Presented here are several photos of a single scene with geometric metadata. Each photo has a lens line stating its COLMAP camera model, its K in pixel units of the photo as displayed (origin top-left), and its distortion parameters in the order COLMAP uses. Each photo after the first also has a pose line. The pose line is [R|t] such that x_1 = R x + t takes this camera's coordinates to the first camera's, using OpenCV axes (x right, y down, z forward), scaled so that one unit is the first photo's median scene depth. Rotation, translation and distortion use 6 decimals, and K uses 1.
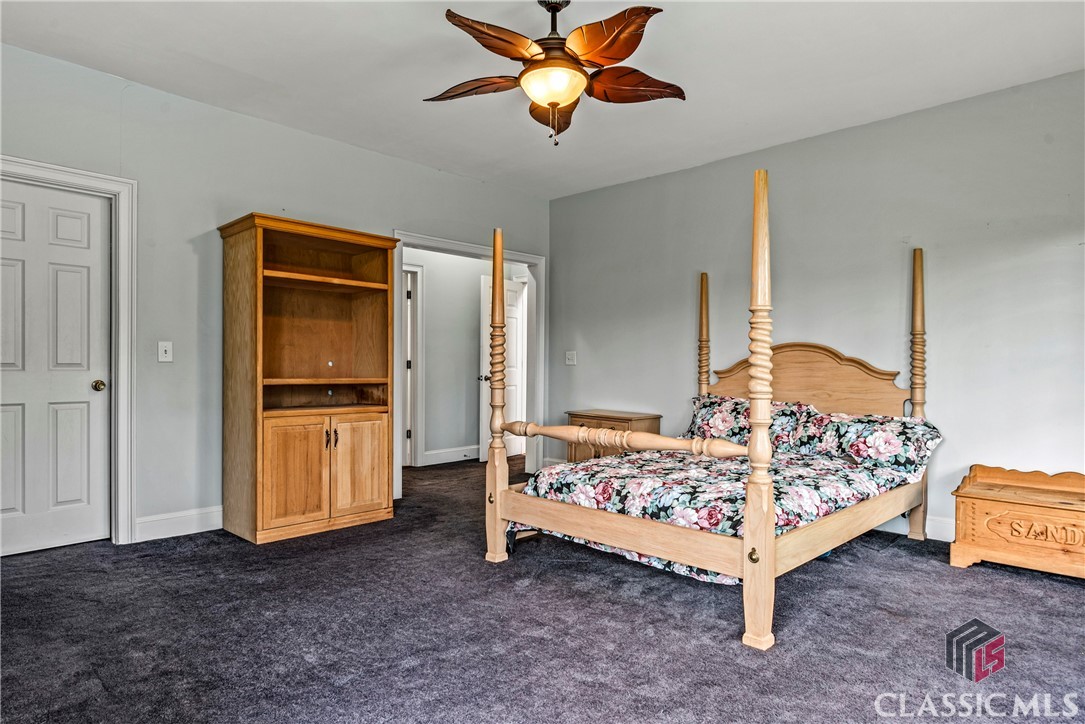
lens RADIAL K [[626.4, 0, 543.8], [0, 626.4, 364.2], [0, 0, 1]] dist [-0.005953, -0.000490]
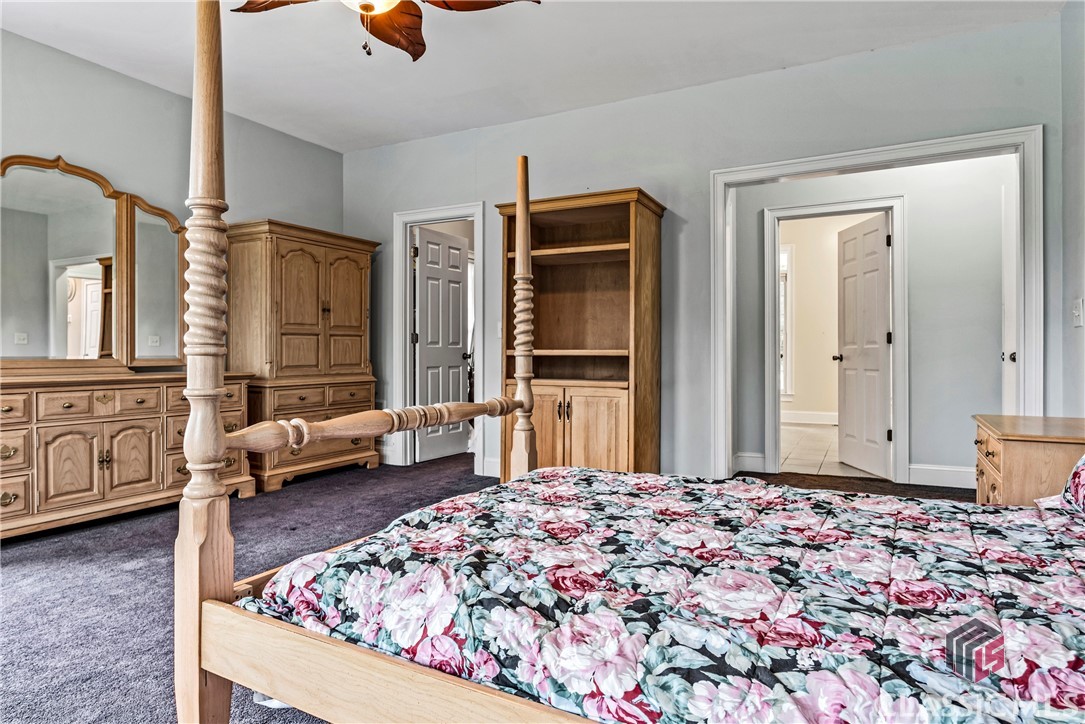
lens RADIAL K [[626.4, 0, 546.0], [0, 626.4, 361.6], [0, 0, 1]] dist [-0.005953, -0.000490]
pose [[0.266725, -0.003201, -0.963767, 0.561839], [0.004637, 0.999987, -0.002038, 0.040824], [0.963761, -0.003925, 0.266737, 0.661114]]
